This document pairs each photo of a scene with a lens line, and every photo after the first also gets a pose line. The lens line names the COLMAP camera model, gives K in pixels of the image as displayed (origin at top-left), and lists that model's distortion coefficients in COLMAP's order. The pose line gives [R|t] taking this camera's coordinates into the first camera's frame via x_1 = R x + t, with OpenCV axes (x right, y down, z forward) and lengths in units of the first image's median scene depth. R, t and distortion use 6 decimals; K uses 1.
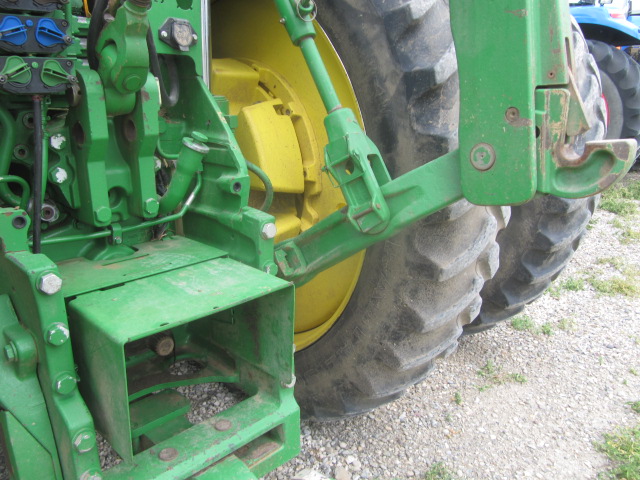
lens RADIAL K [[529.4, 0, 318.7], [0, 529.4, 240.6], [0, 0, 1]] dist [-0.052270, 0.020428]
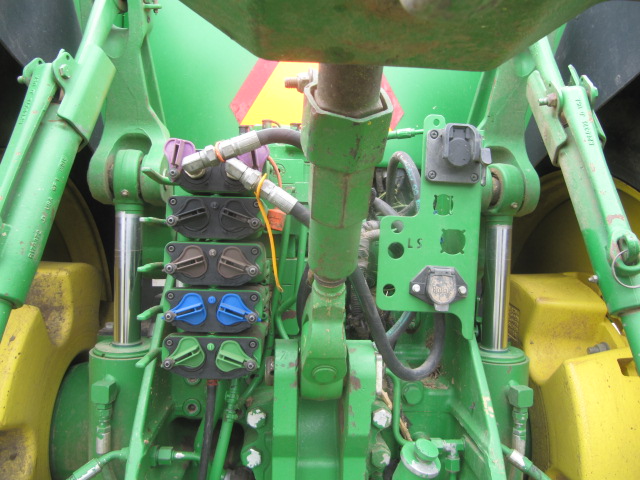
lens RADIAL K [[529.4, 0, 319.4], [0, 529.4, 237.6], [0, 0, 1]] dist [-0.052270, 0.020428]
pose [[0.732080, 0.030930, -0.680516, 0.116551], [-0.212461, 0.959507, -0.184949, -0.293938], [0.647240, 0.279981, 0.709007, 0.351908]]
